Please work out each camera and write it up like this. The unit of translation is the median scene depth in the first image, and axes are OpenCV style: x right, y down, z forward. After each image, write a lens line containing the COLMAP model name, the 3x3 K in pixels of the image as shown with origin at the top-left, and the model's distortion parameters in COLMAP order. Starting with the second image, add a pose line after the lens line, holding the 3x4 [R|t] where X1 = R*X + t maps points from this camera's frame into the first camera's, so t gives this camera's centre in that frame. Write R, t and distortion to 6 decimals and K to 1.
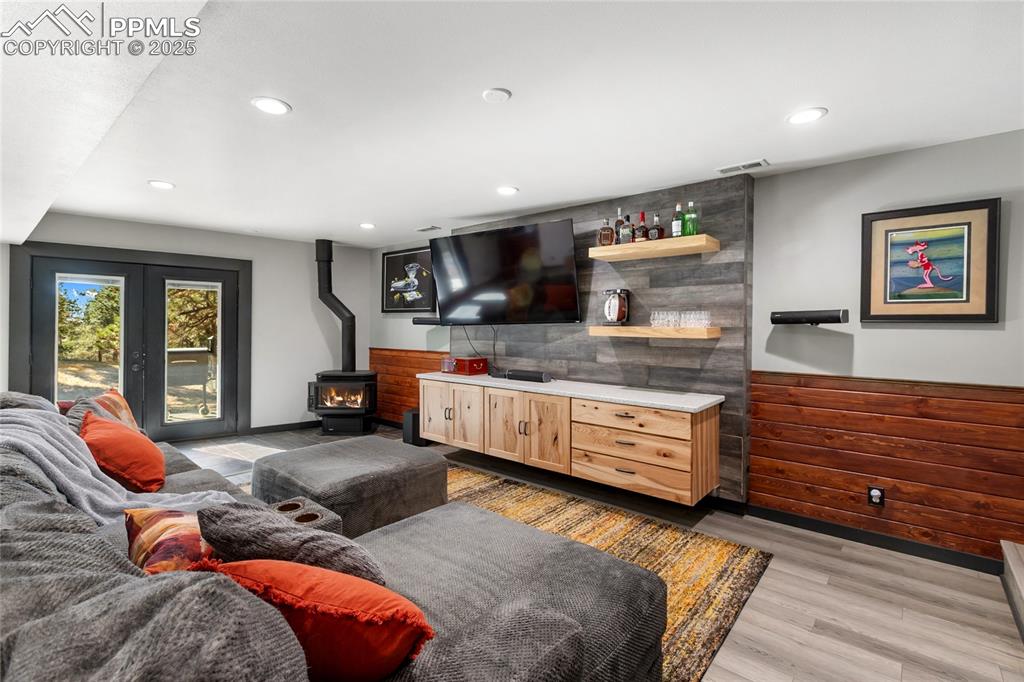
lens RADIAL K [[462.5, 0, 510.8], [0, 462.5, 333.1], [0, 0, 1]] dist [0.002117, 0.000387]
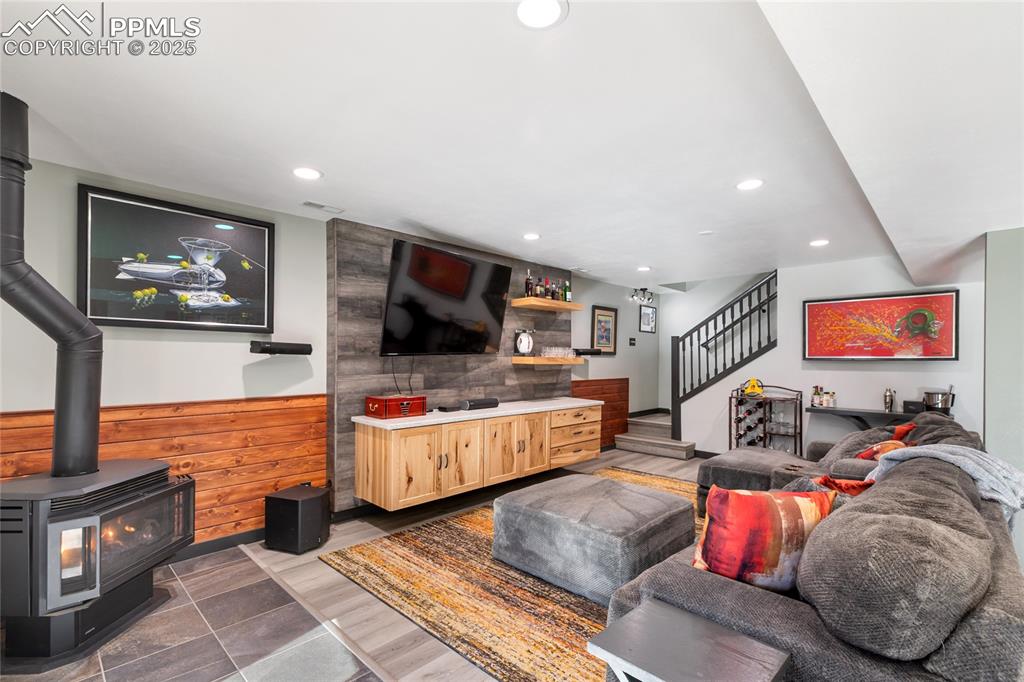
lens RADIAL K [[465.4, 0, 517.6], [0, 465.4, 361.0], [0, 0, 1]] dist [0.001152, 0.000217]
pose [[0.062728, -0.018522, 0.997859, -1.075166], [0.004223, 0.999824, 0.018293, -0.025801], [-0.998022, 0.003066, 0.062795, 0.900808]]
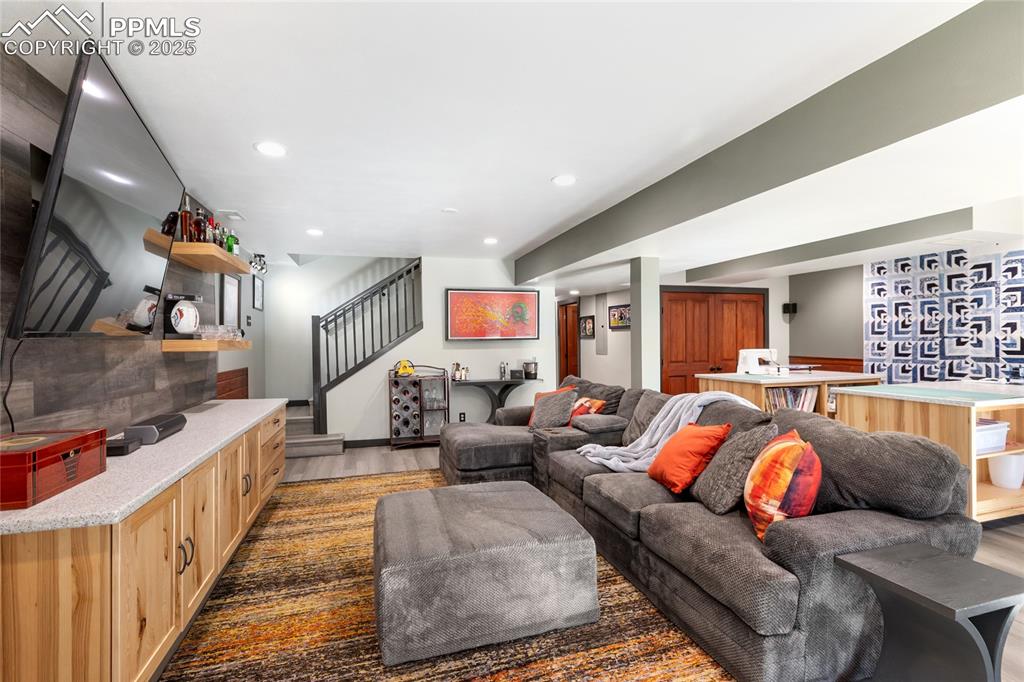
lens RADIAL K [[456.8, 0, 512.0], [0, 456.8, 341.0], [0, 0, 1]] dist [0.000201, 0.000225]
pose [[-0.841830, -0.003501, 0.539731, -0.661399], [0.005139, 0.999882, 0.014500, -0.020316], [-0.539718, 0.014980, -0.841713, 1.311632]]
